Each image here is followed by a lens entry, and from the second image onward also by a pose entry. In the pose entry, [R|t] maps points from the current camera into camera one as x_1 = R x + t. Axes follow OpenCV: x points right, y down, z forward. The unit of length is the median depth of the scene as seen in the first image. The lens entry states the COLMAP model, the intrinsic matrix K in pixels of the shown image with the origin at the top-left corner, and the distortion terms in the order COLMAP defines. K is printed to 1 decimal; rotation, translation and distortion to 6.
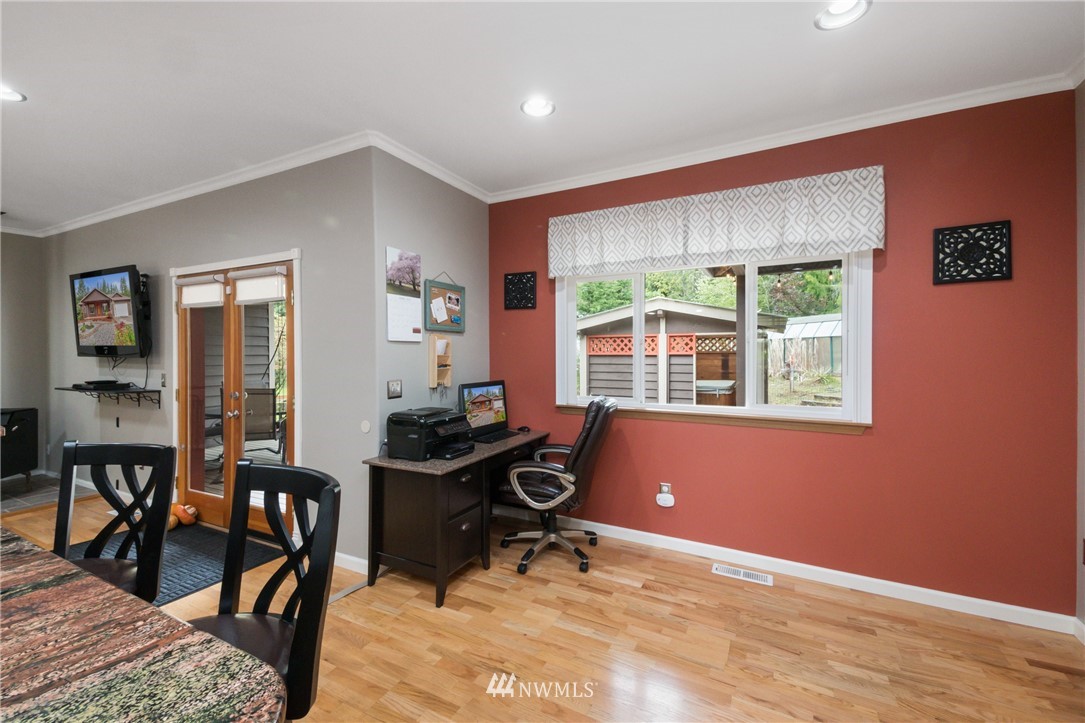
lens RADIAL K [[444.5, 0, 548.2], [0, 444.5, 356.8], [0, 0, 1]] dist [0.035821, -0.002187]
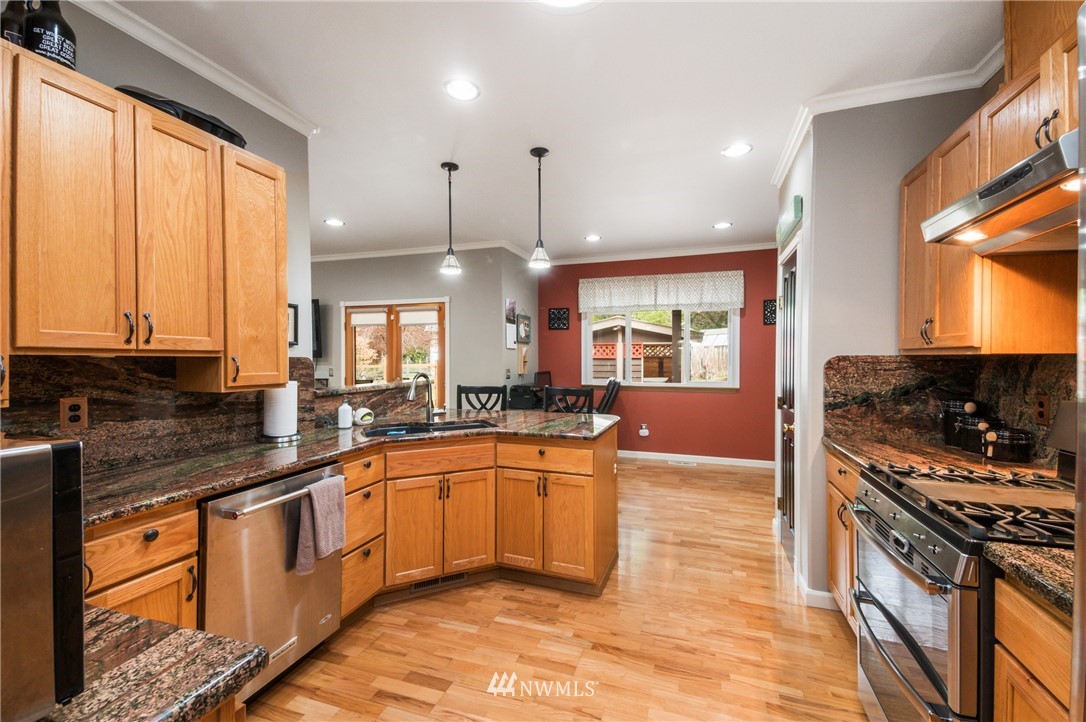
lens RADIAL K [[440.9, 0, 551.9], [0, 440.9, 366.7], [0, 0, 1]] dist [0.014368, 0.000038]
pose [[0.987646, -0.001431, 0.156694, -0.379807], [-0.000047, 0.999956, 0.009427, 0.020523], [-0.156700, -0.009318, 0.987602, -0.716561]]
